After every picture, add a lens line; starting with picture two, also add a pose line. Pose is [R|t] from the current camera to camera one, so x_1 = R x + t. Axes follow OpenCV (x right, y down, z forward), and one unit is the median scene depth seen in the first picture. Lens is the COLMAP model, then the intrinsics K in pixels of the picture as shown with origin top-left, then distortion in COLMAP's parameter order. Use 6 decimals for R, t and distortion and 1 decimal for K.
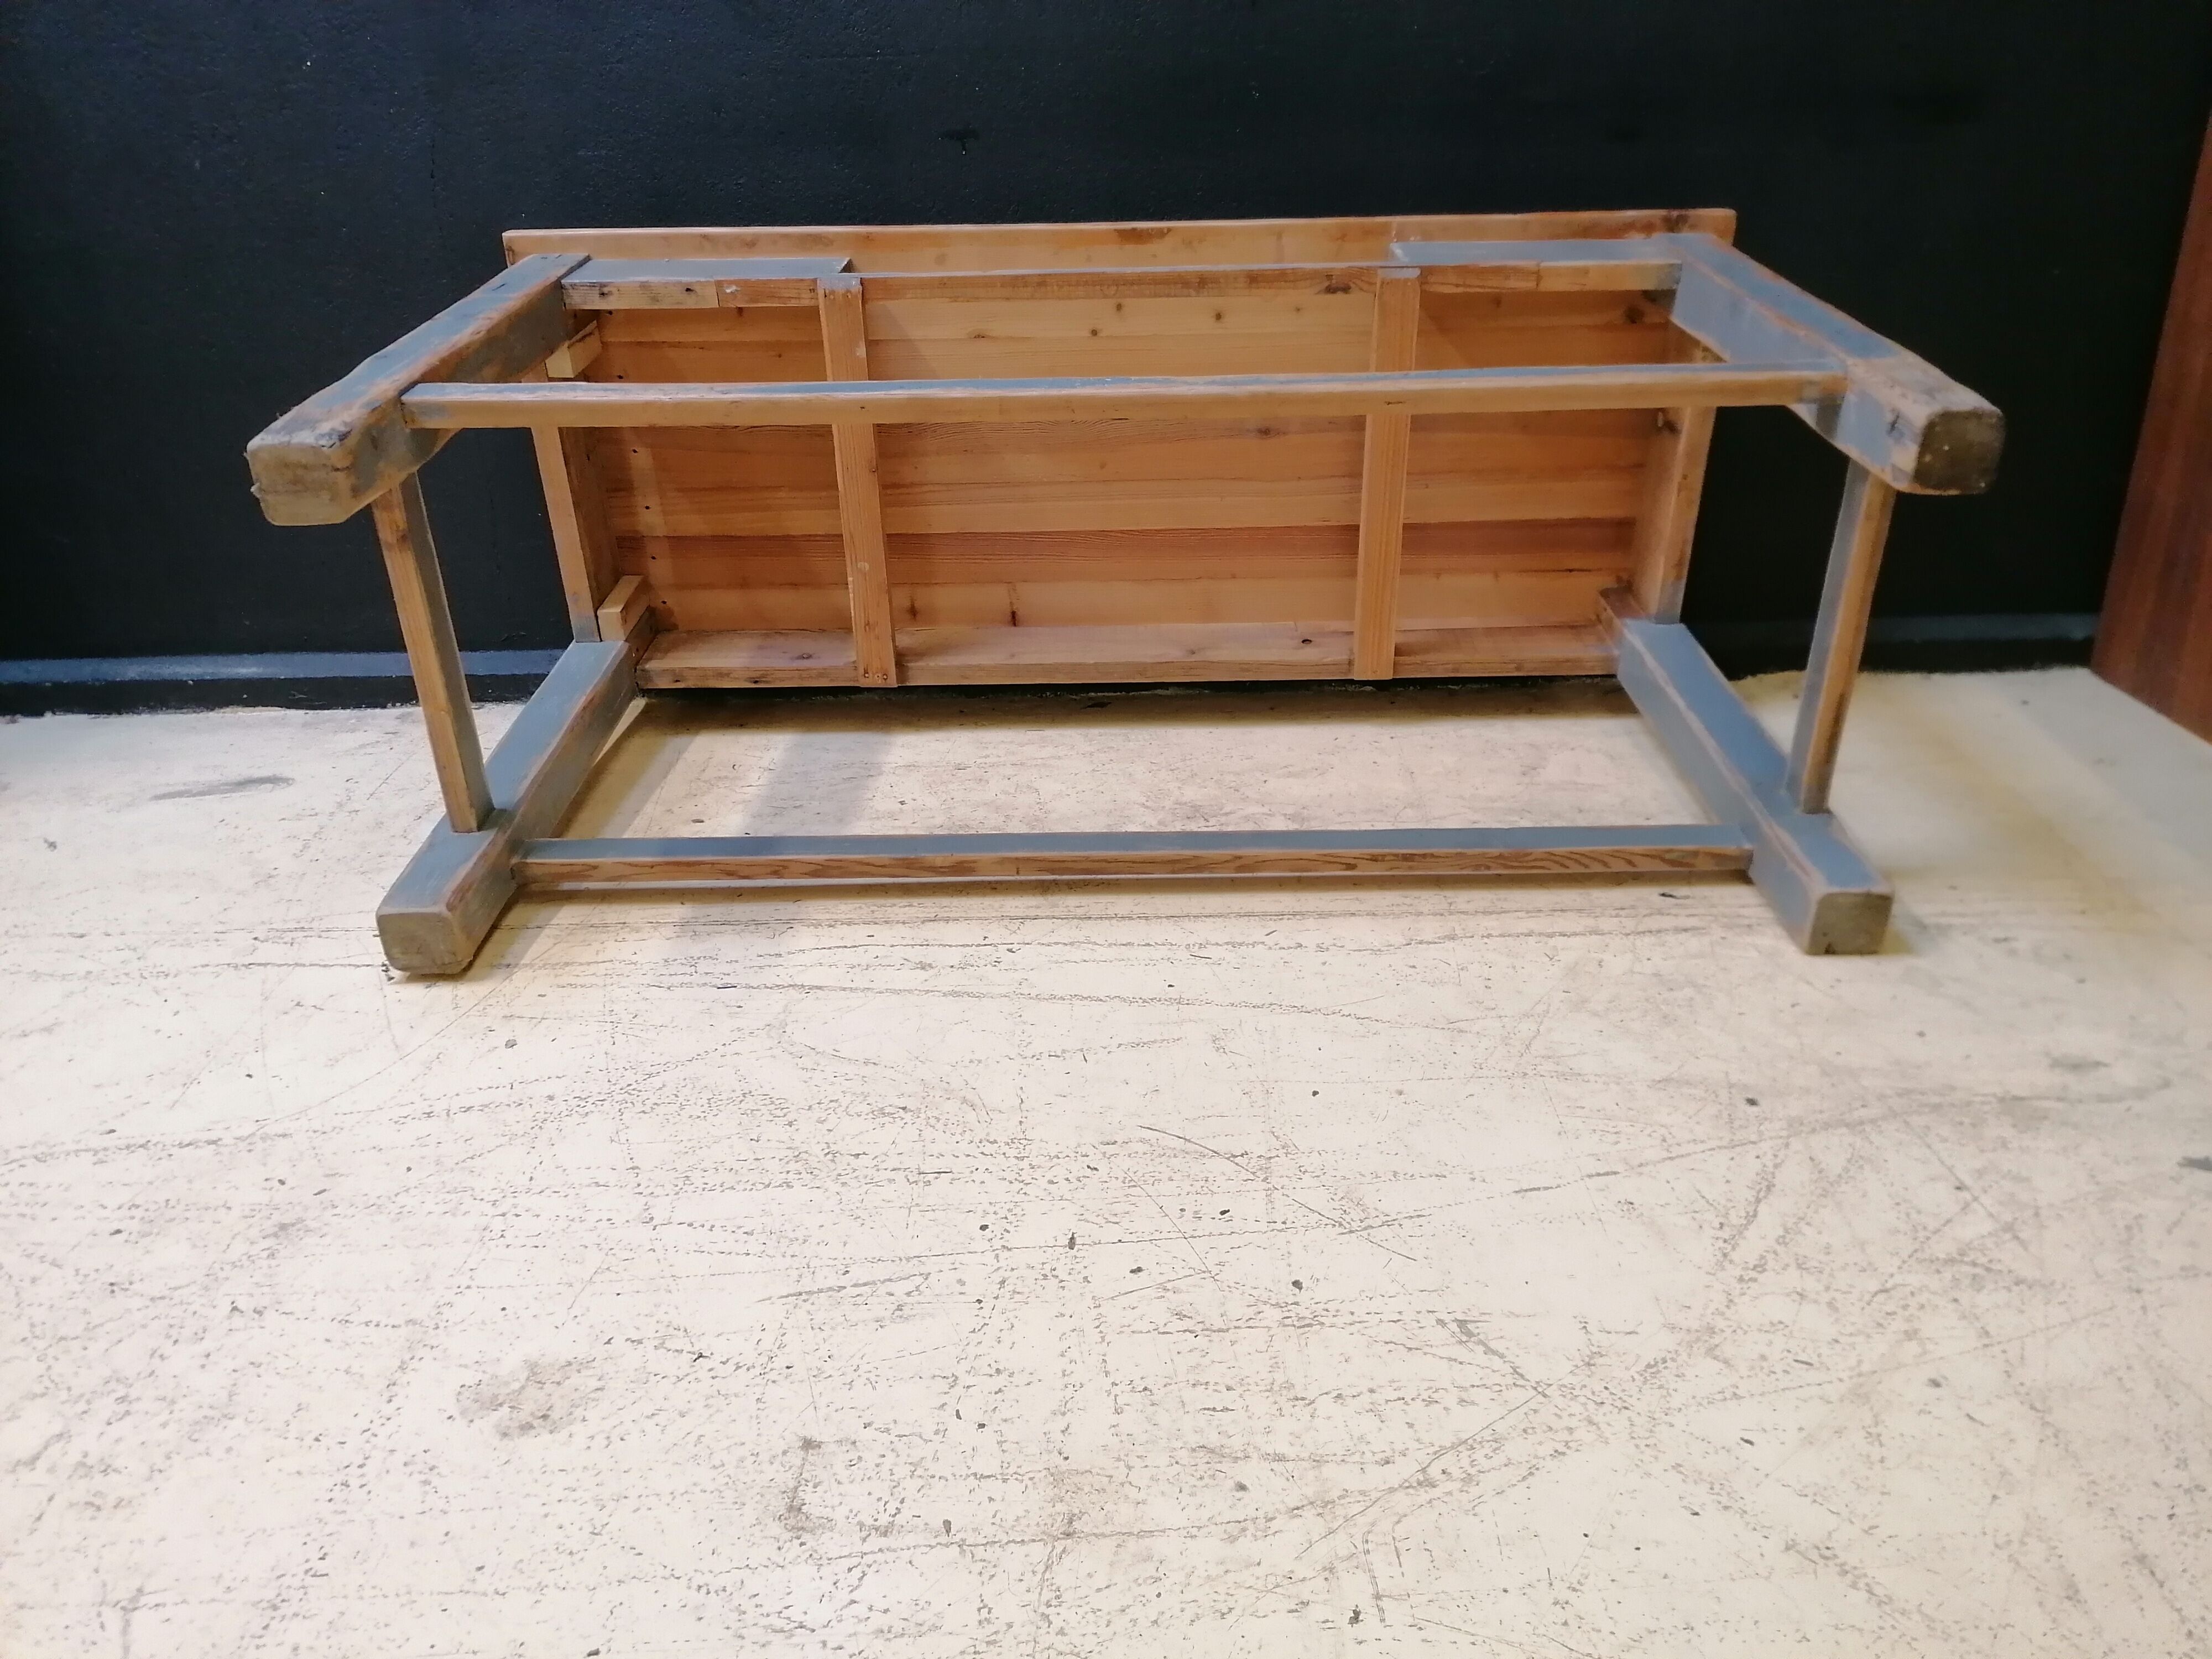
lens RADIAL K [[1662.1, 0, 1113.2], [0, 1662.1, 827.2], [0, 0, 1]] dist [0.103322, -0.130447]
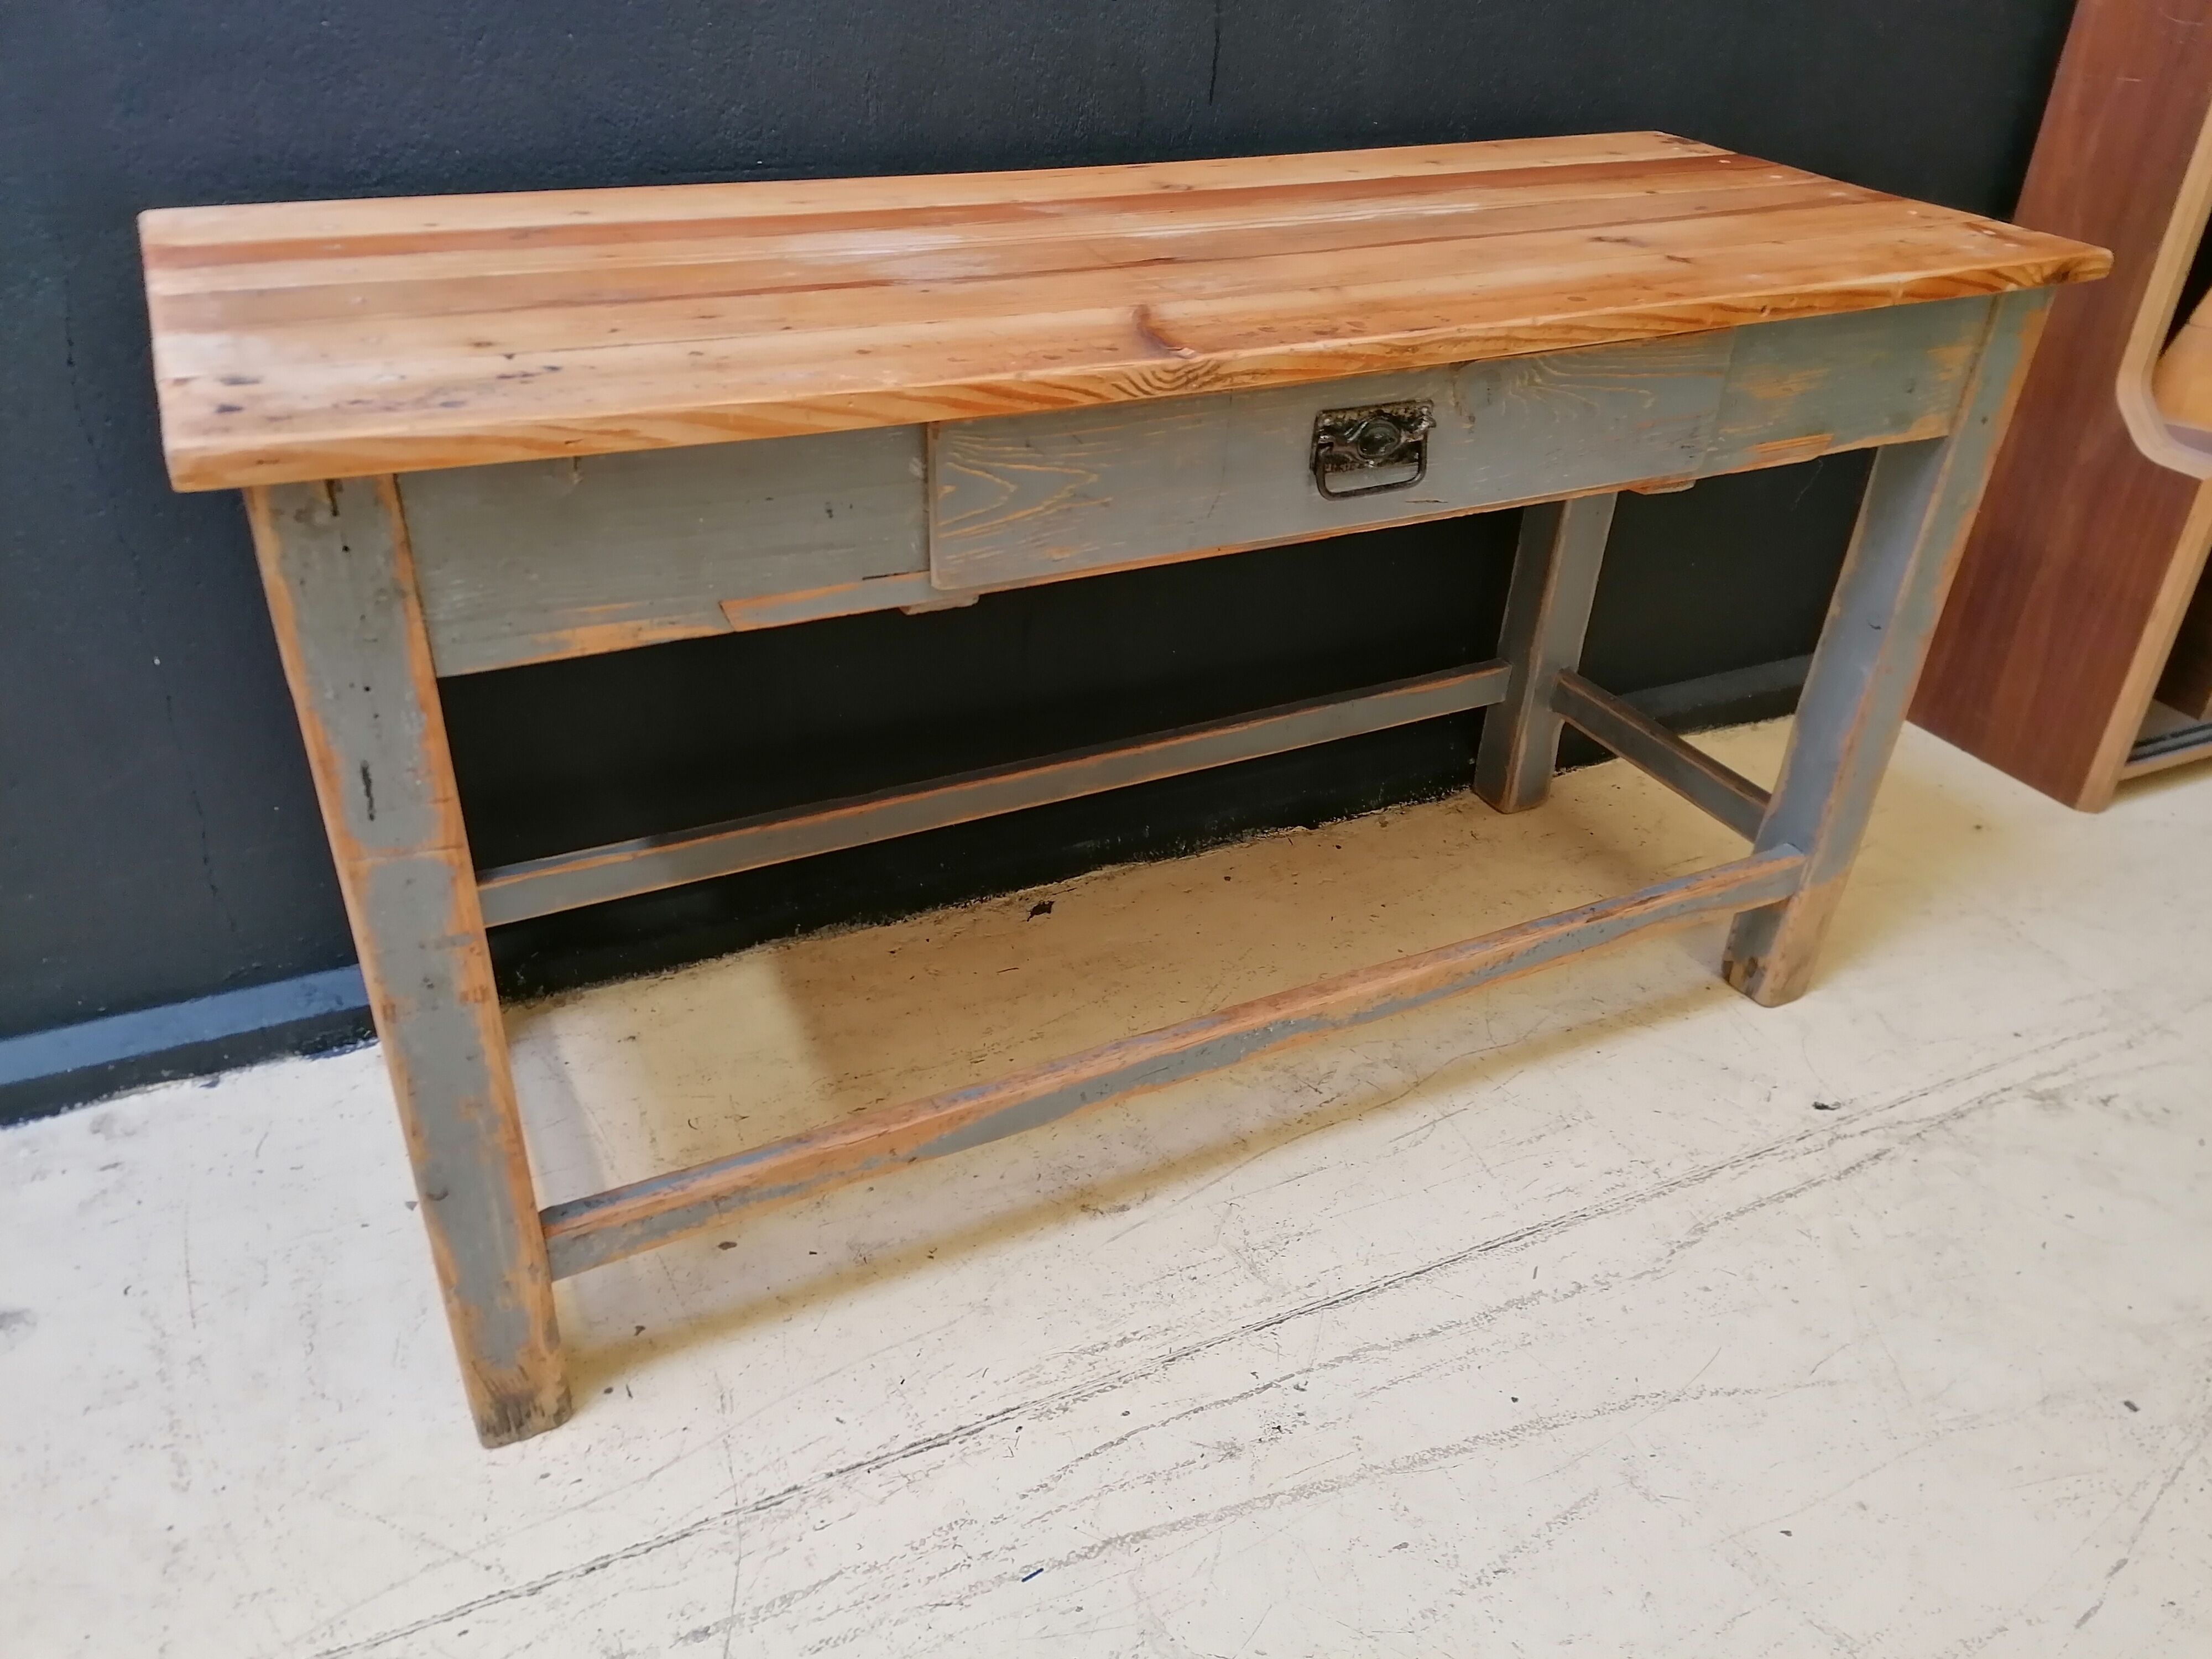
lens RADIAL K [[1662.1, 0, 1111.8], [0, 1662.1, 830.0], [0, 0, 1]] dist [0.103322, -0.130447]
pose [[0.899806, -0.177034, 0.398759, -0.411612], [0.120096, 0.979170, 0.163716, -0.331499], [-0.419436, -0.099423, 0.902324, 0.298617]]
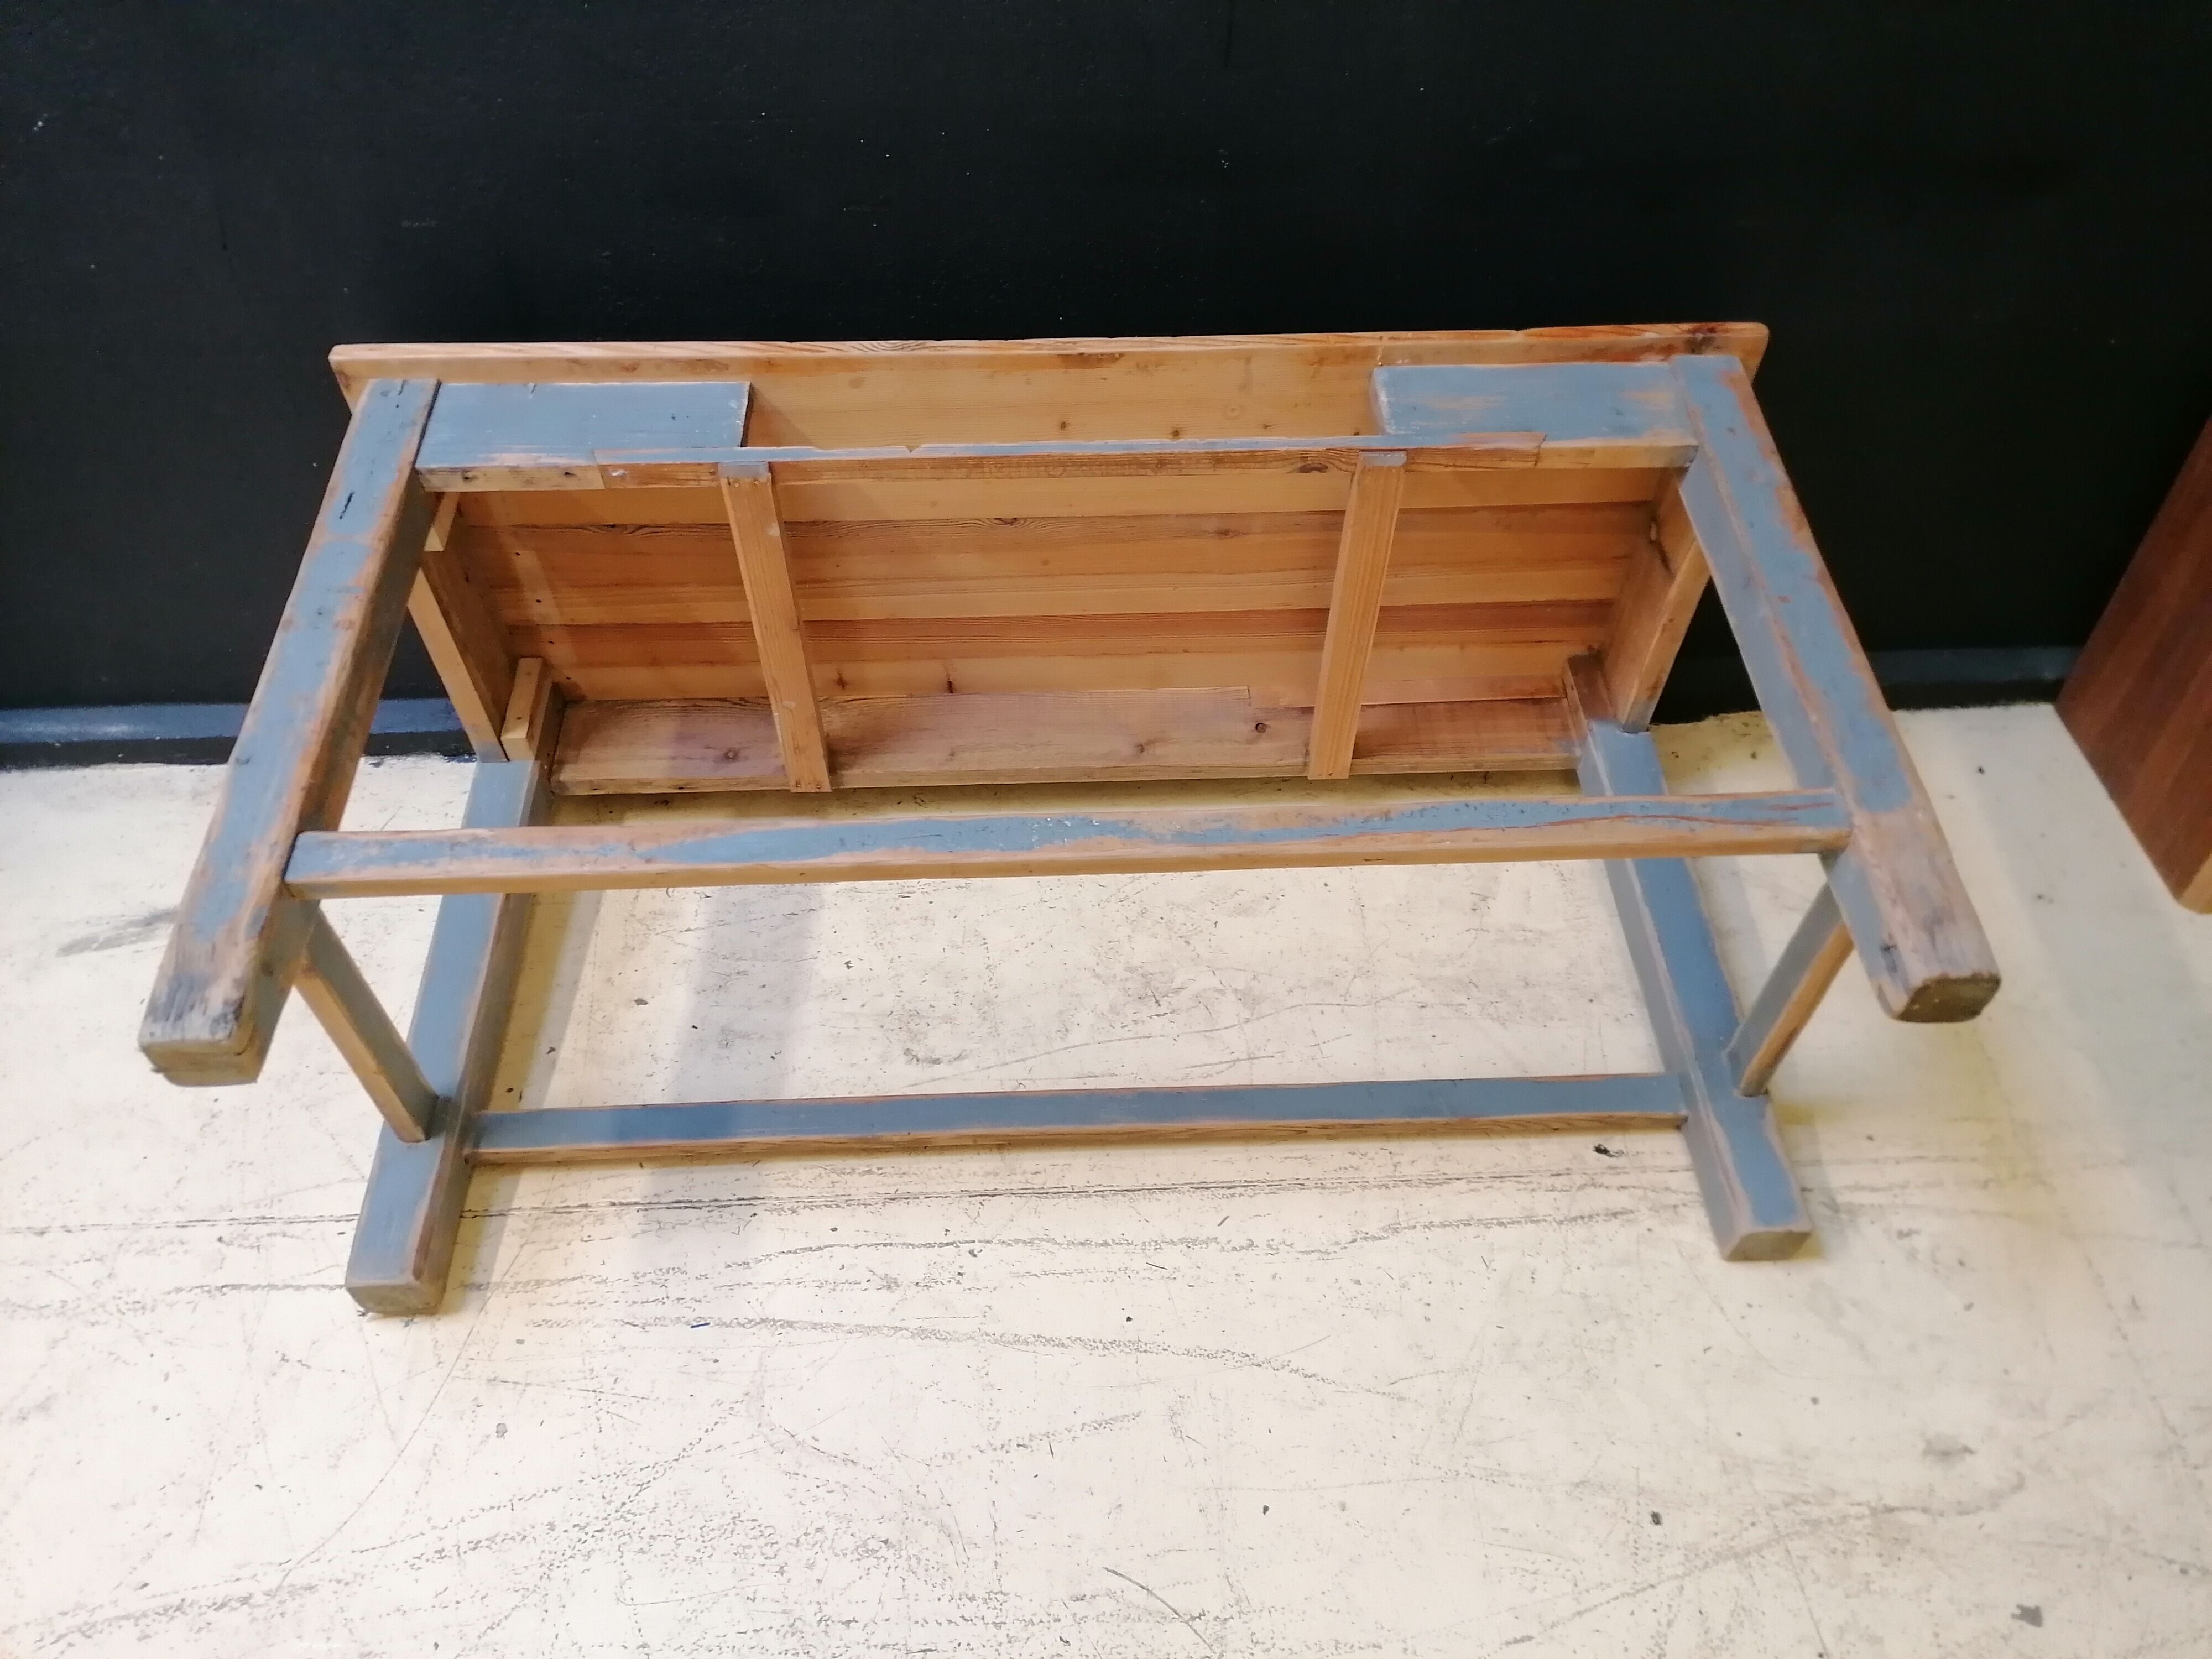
lens RADIAL K [[1662.1, 0, 1115.0], [0, 1662.1, 830.5], [0, 0, 1]] dist [0.103322, -0.130447]
pose [[0.998672, -0.016465, 0.048808, -0.018787], [-0.003764, 0.921677, 0.387941, -0.546887], [-0.051373, -0.387609, 0.920391, 0.134962]]
